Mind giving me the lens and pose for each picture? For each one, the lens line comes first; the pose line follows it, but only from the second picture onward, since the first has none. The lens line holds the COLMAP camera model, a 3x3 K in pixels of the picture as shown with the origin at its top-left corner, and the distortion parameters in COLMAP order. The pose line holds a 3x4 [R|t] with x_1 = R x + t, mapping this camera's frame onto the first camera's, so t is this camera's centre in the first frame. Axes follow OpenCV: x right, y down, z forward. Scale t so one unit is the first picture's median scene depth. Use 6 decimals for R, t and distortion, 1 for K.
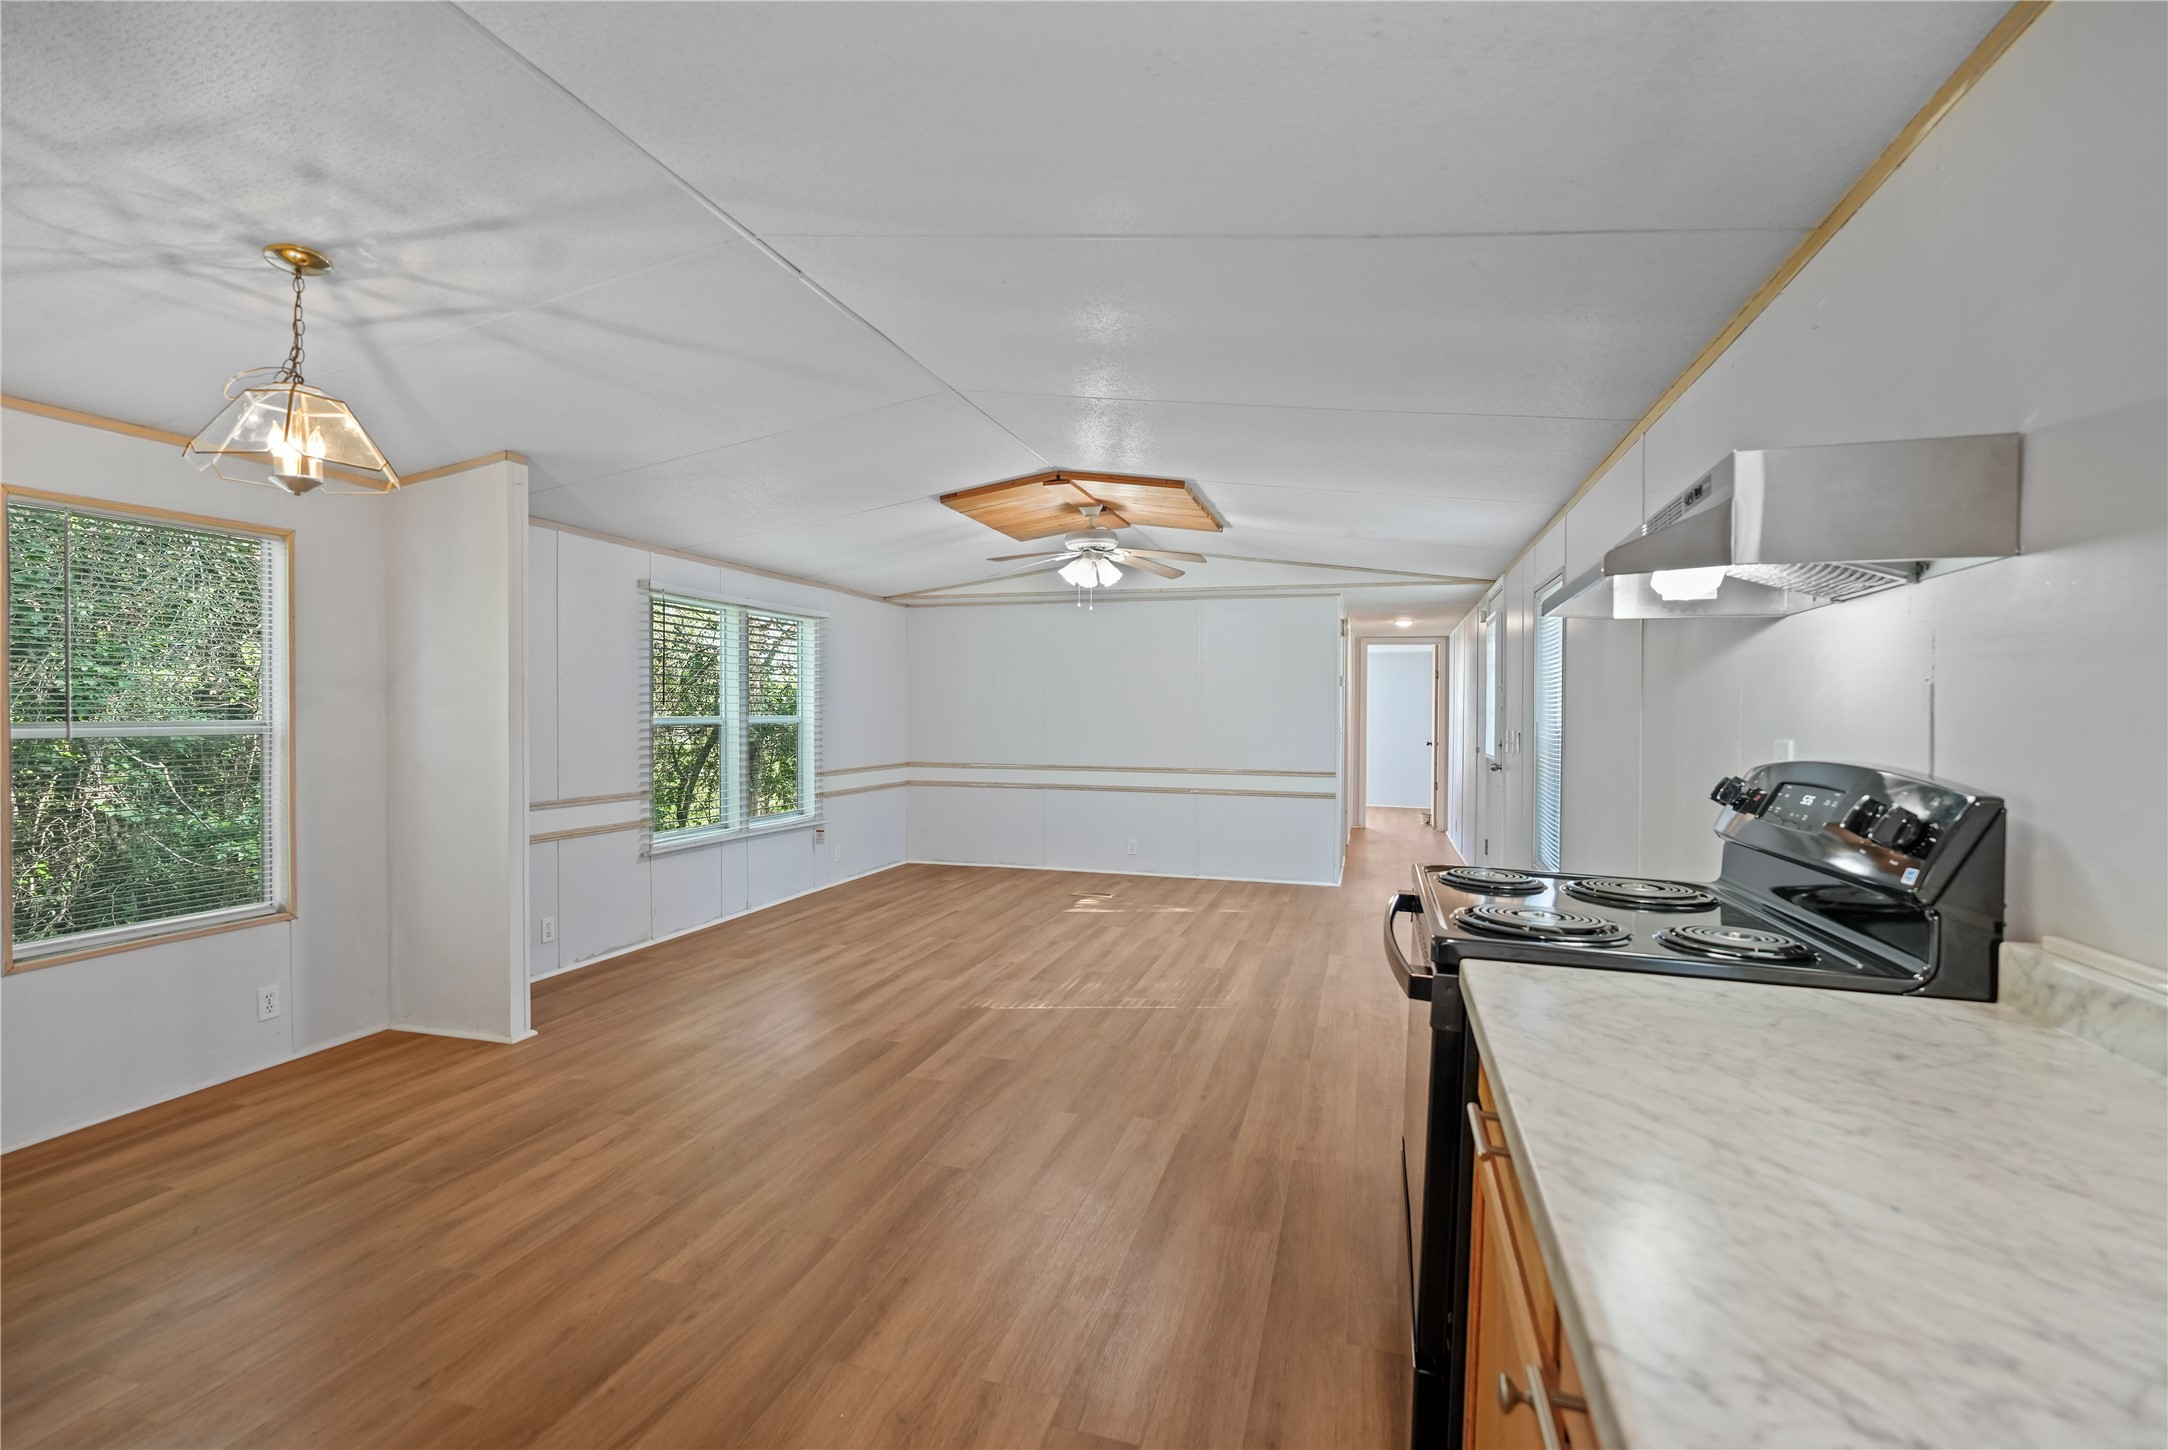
lens RADIAL K [[942.0, 0, 1084.0], [0, 942.0, 725.0], [0, 0, 1]] dist [-0.002534, 0.000007]
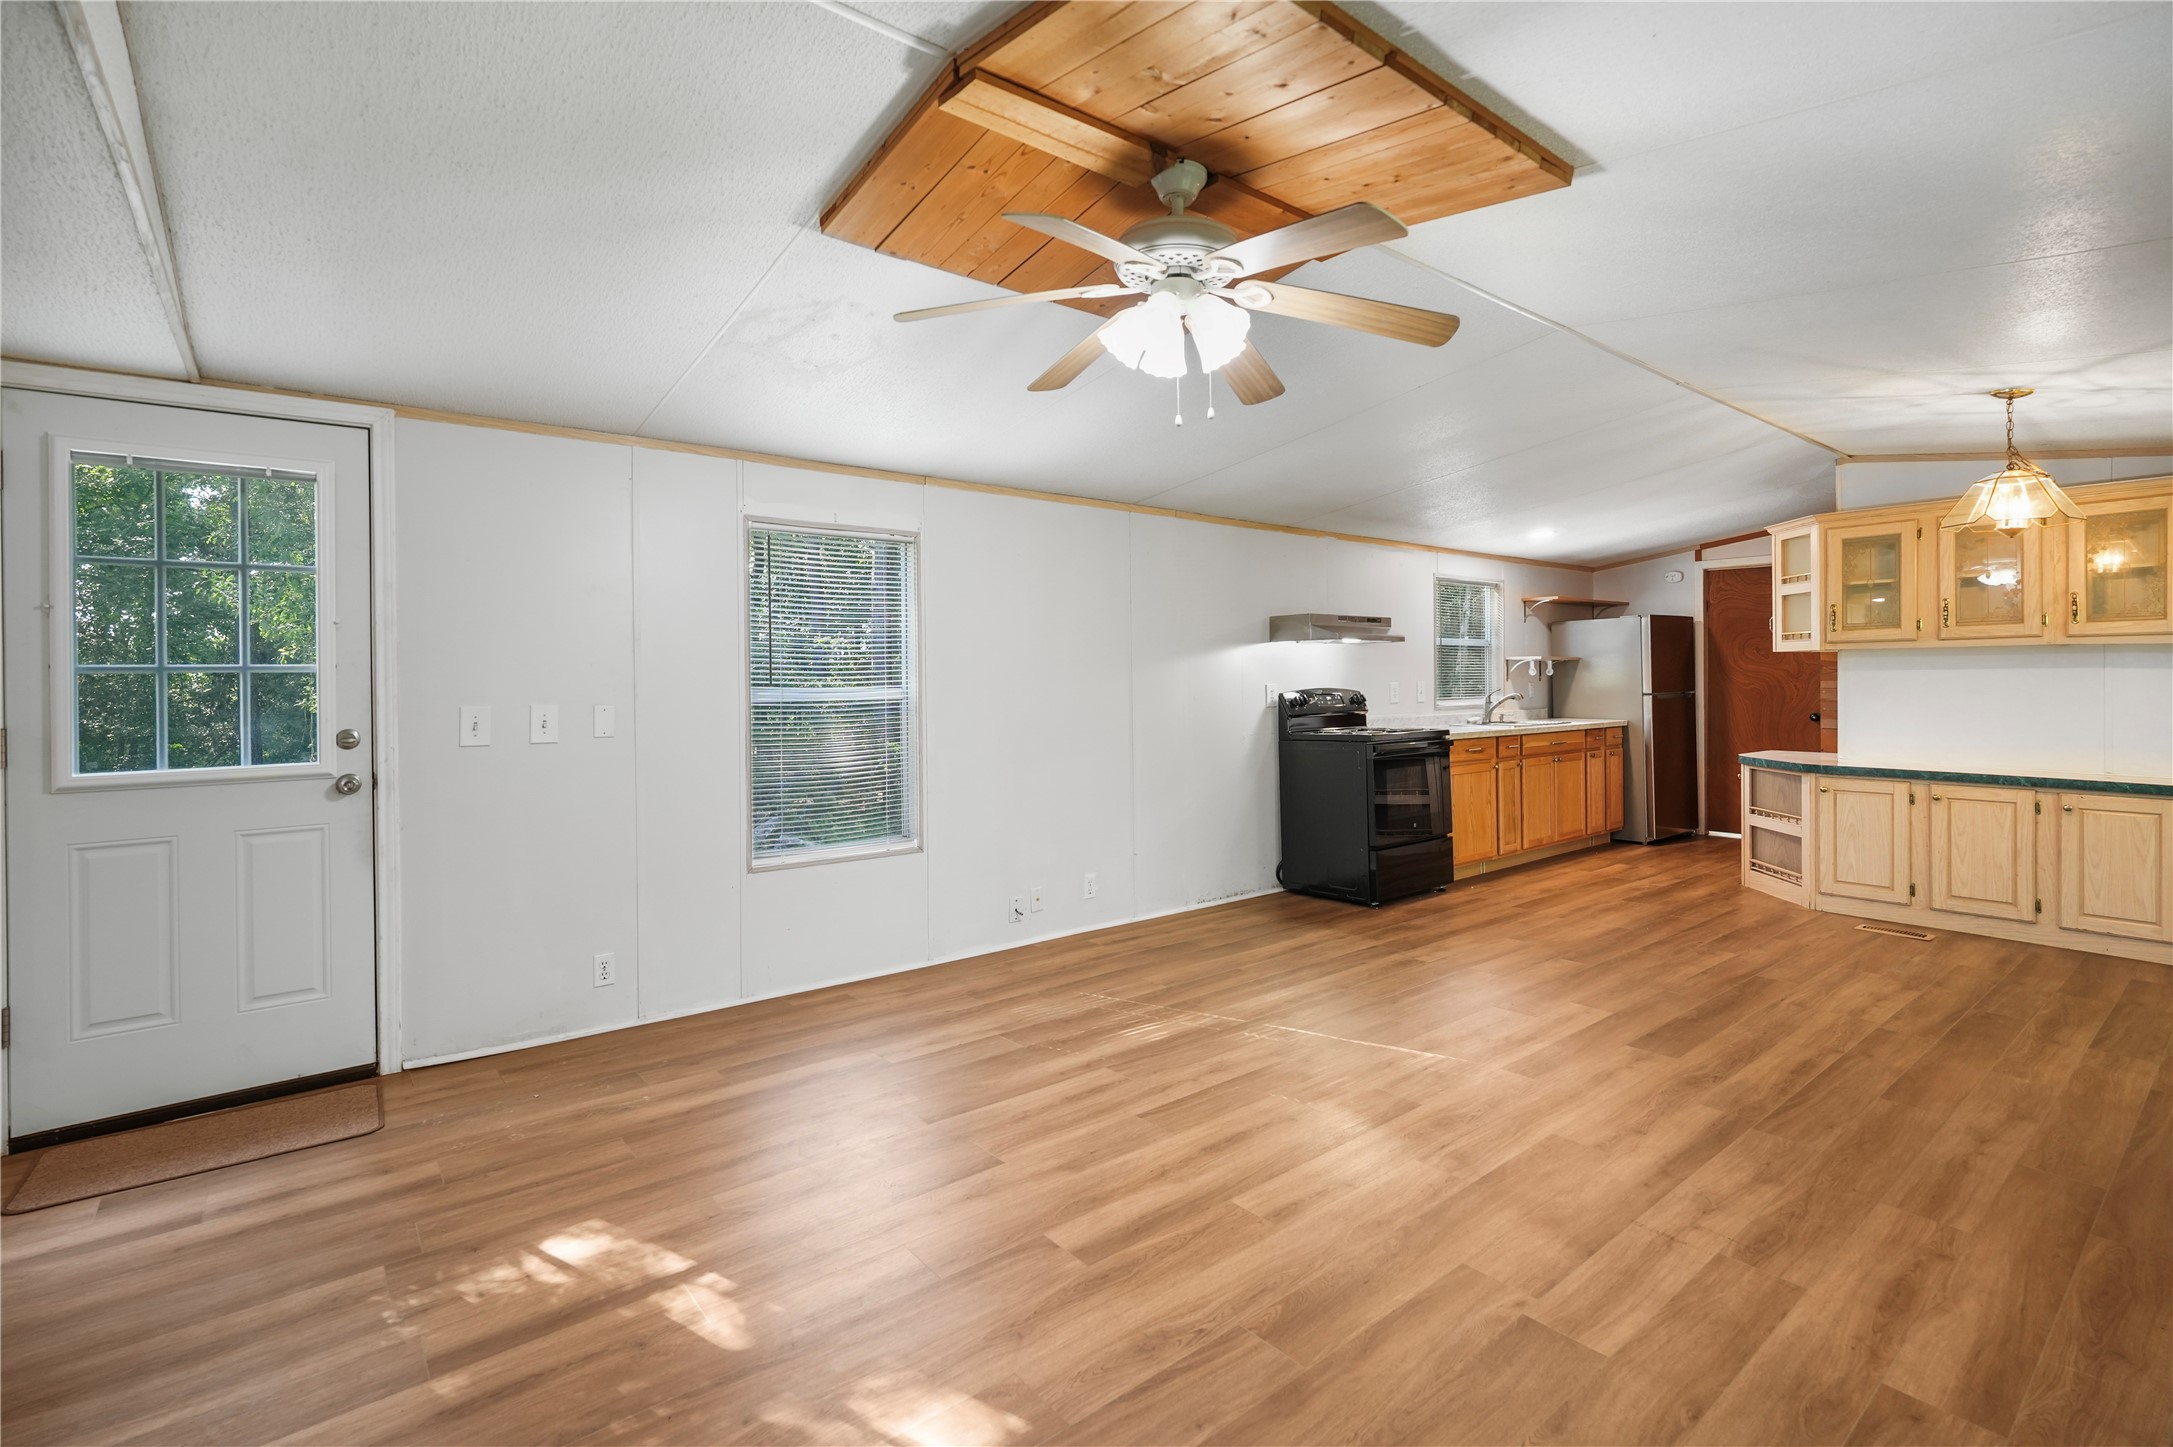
lens RADIAL K [[1033.3, 0, 1091.9], [0, 1033.3, 679.5], [0, 0, 1]] dist [0.000686, 0.001142]
pose [[-0.824614, -0.001517, 0.565694, -0.304885], [0.009204, 0.999828, 0.016099, -0.025476], [-0.565621, 0.018483, -0.824458, 1.937839]]
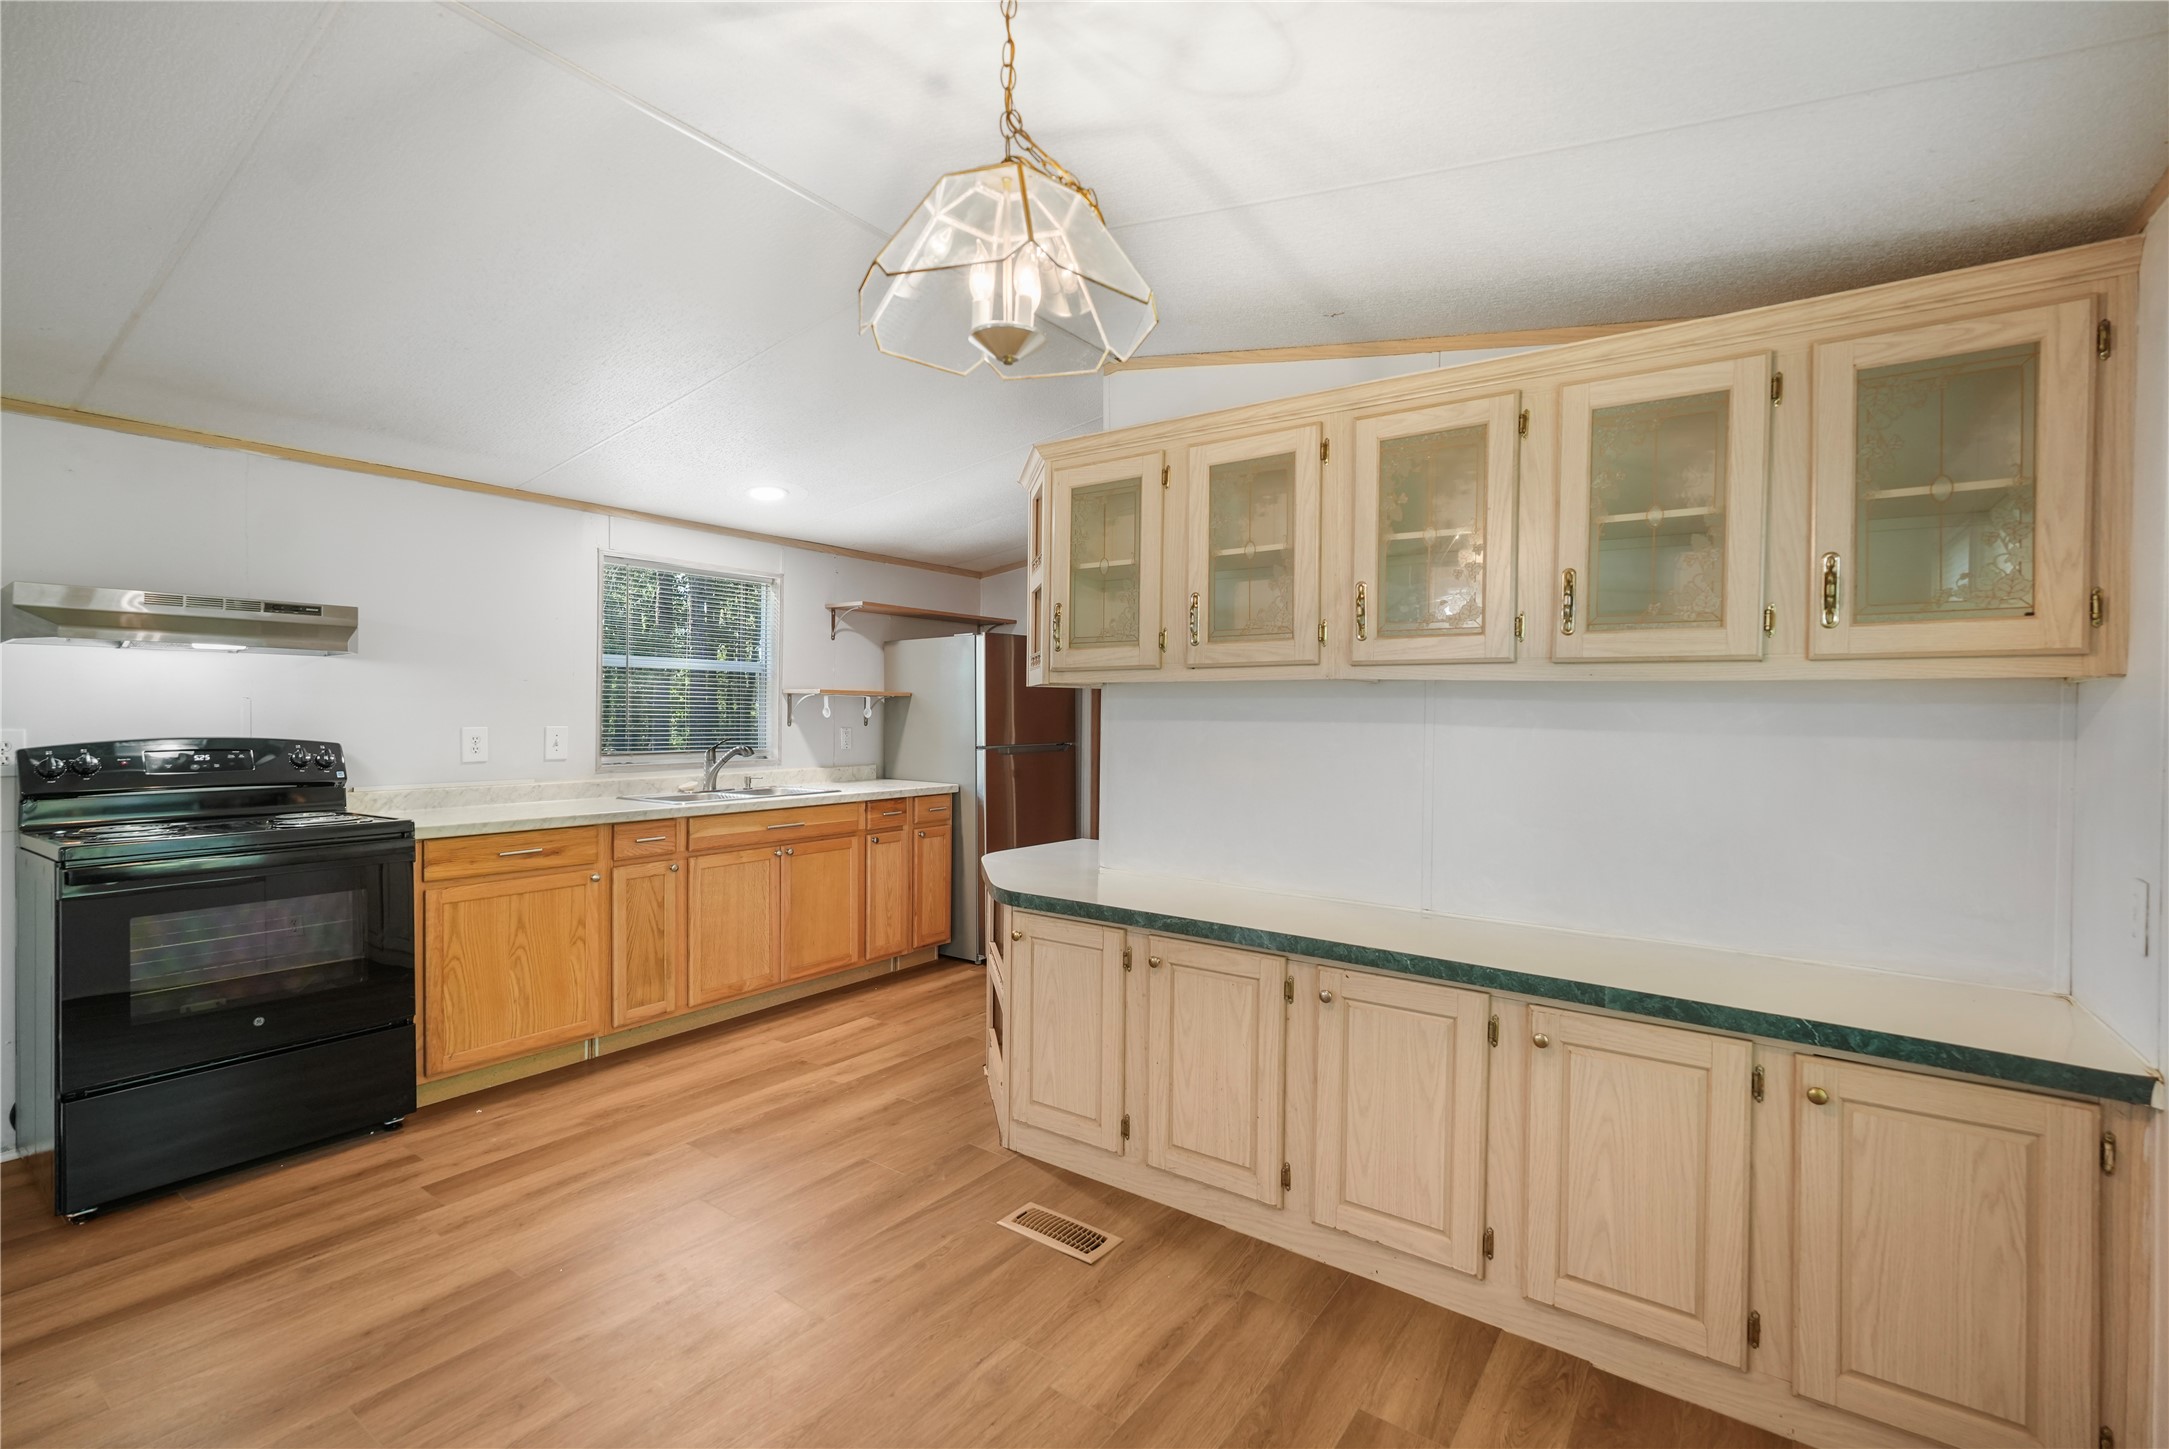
lens RADIAL K [[977.3, 0, 1085.2], [0, 977.3, 717.7], [0, 0, 1]] dist [-0.026056, 0.017413]
pose [[-0.938819, -0.018776, 0.343898, -0.619743], [-0.012210, 0.999700, 0.021249, -0.023888], [-0.344194, 0.015750, -0.938766, 0.909705]]
